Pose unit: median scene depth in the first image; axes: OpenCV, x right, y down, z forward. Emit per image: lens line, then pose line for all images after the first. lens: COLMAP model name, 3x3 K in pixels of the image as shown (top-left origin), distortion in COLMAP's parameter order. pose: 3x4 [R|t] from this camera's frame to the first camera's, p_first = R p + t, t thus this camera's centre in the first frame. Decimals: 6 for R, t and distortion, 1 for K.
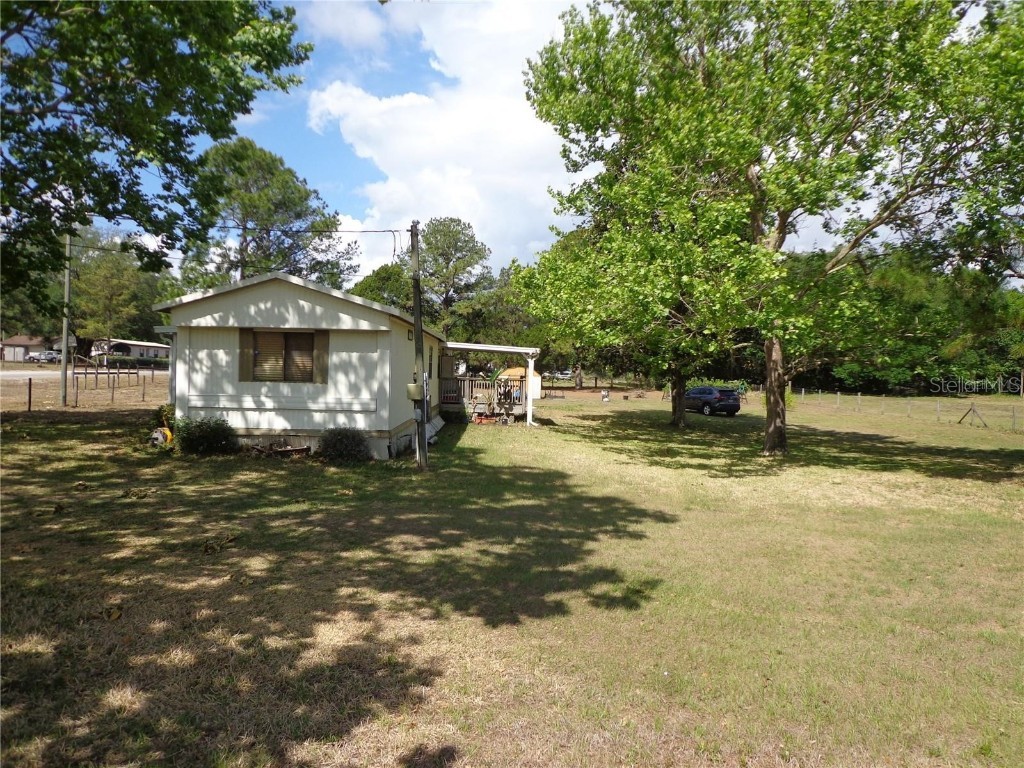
lens RADIAL K [[768.5, 0, 504.1], [0, 768.5, 371.1], [0, 0, 1]] dist [0.000729, 0.005144]
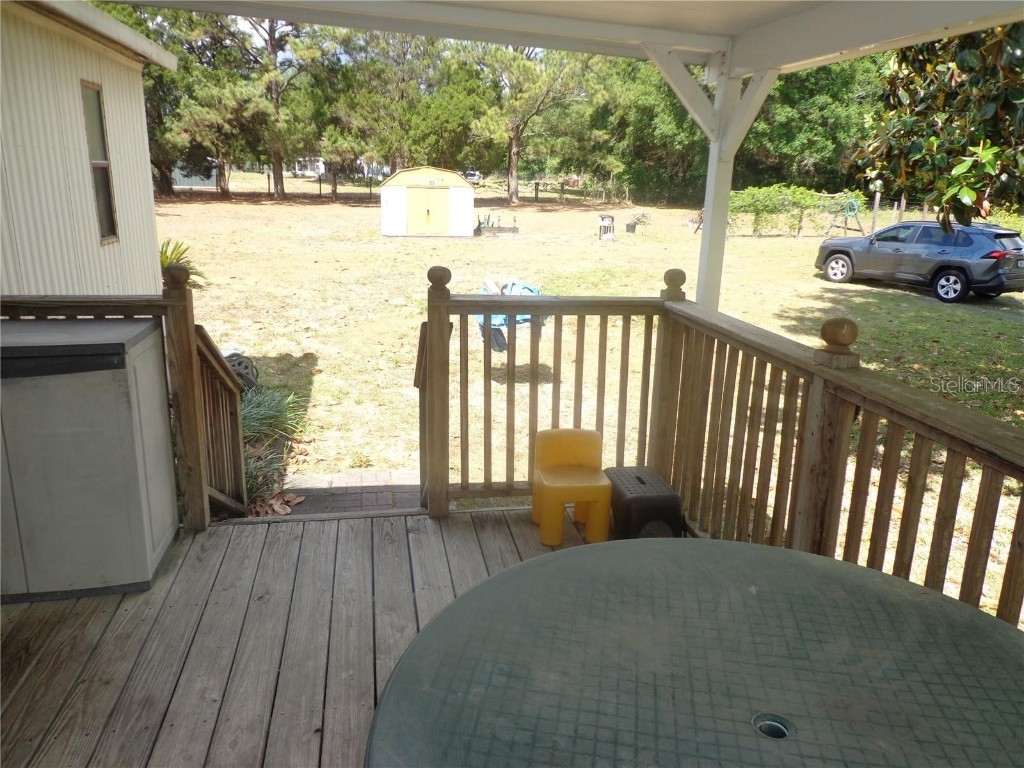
lens RADIAL K [[759.9, 0, 521.2], [0, 759.9, 378.5], [0, 0, 1]] dist [0.000644, 0.025156]
pose [[0.981428, -0.046043, 0.186225, -0.014136], [-0.005370, 0.963794, 0.266592, -0.004092], [-0.191757, -0.262641, 0.945647, 0.418653]]
